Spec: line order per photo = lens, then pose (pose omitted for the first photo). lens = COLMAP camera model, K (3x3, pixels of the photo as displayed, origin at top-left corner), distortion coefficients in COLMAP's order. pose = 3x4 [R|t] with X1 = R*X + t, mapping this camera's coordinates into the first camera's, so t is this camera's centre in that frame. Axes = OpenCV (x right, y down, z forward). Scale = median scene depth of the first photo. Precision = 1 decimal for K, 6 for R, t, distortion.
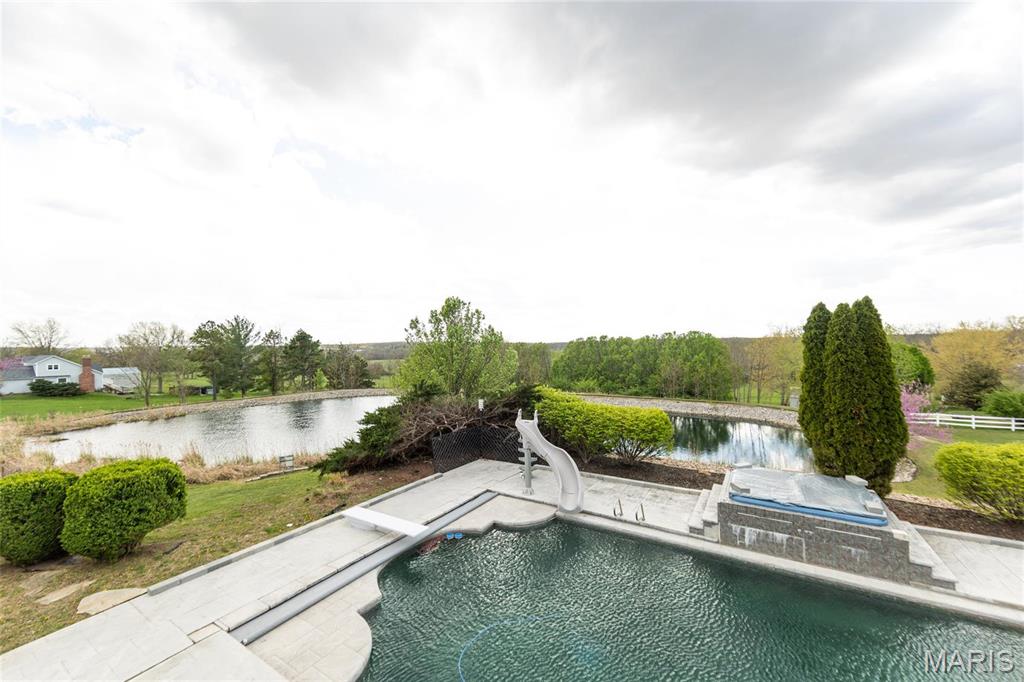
lens RADIAL K [[402.9, 0, 506.6], [0, 402.9, 345.9], [0, 0, 1]] dist [-0.004107, 0.000574]
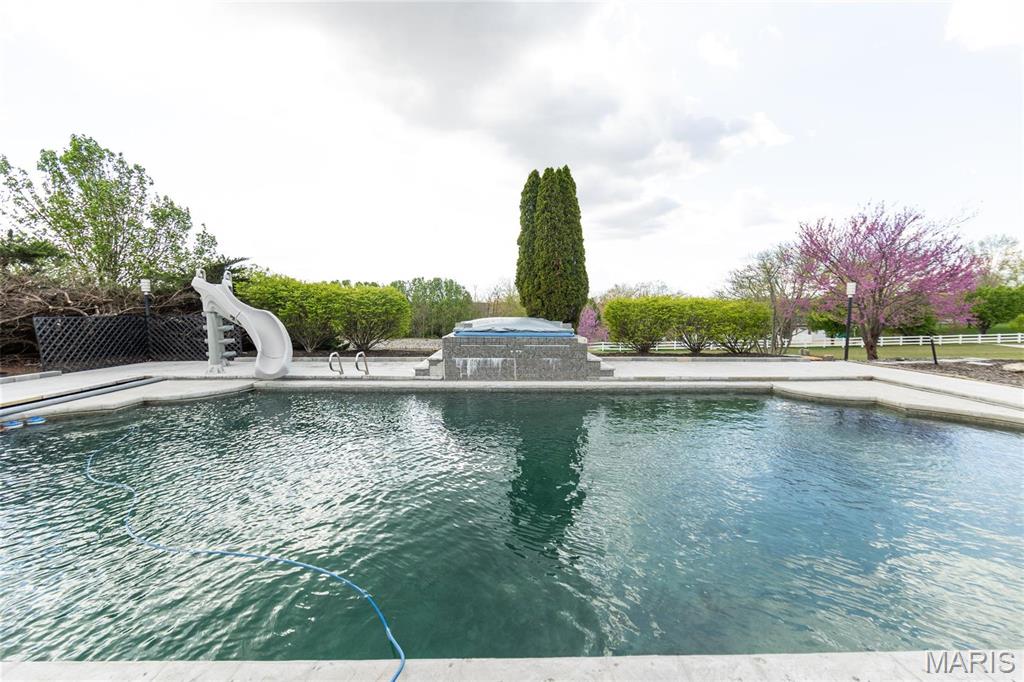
lens RADIAL K [[402.9, 0, 506.2], [0, 402.9, 360.3], [0, 0, 1]] dist [-0.004107, 0.000574]
pose [[0.835148, -0.054167, 0.547351, 0.091482], [-0.009861, 0.993504, 0.113366, 0.241270], [-0.549936, -0.100075, 0.829189, 0.086296]]
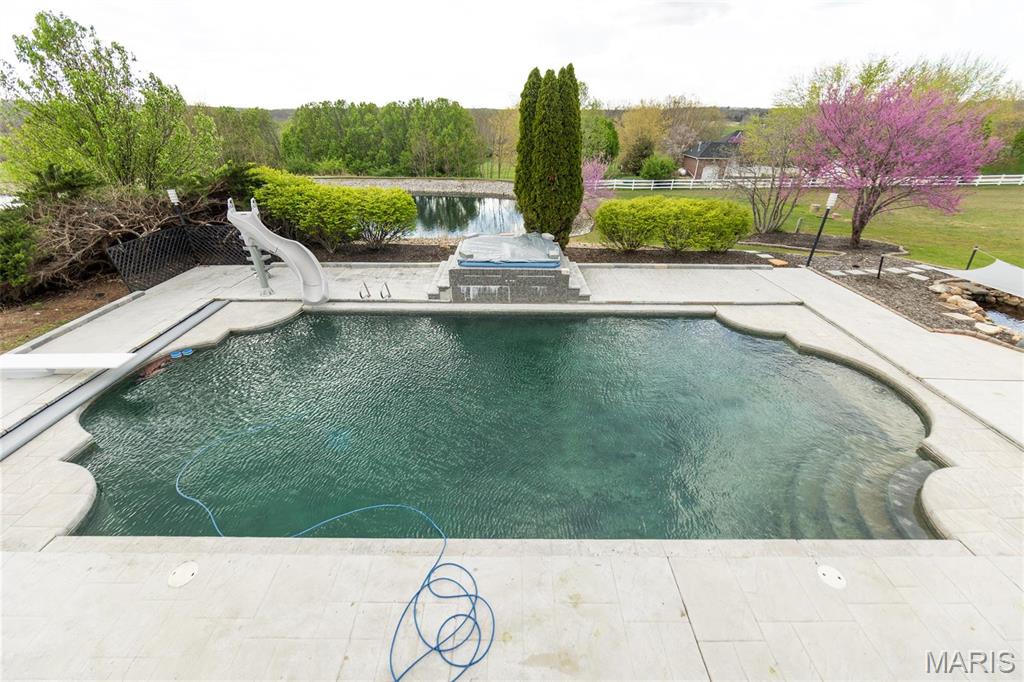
lens RADIAL K [[402.9, 0, 509.5], [0, 402.9, 347.9], [0, 0, 1]] dist [-0.004107, 0.000574]
pose [[0.843277, -0.251352, 0.475085, 0.050355], [-0.019462, 0.869054, 0.494334, 0.007942], [-0.537127, -0.426107, 0.727962, -0.018304]]
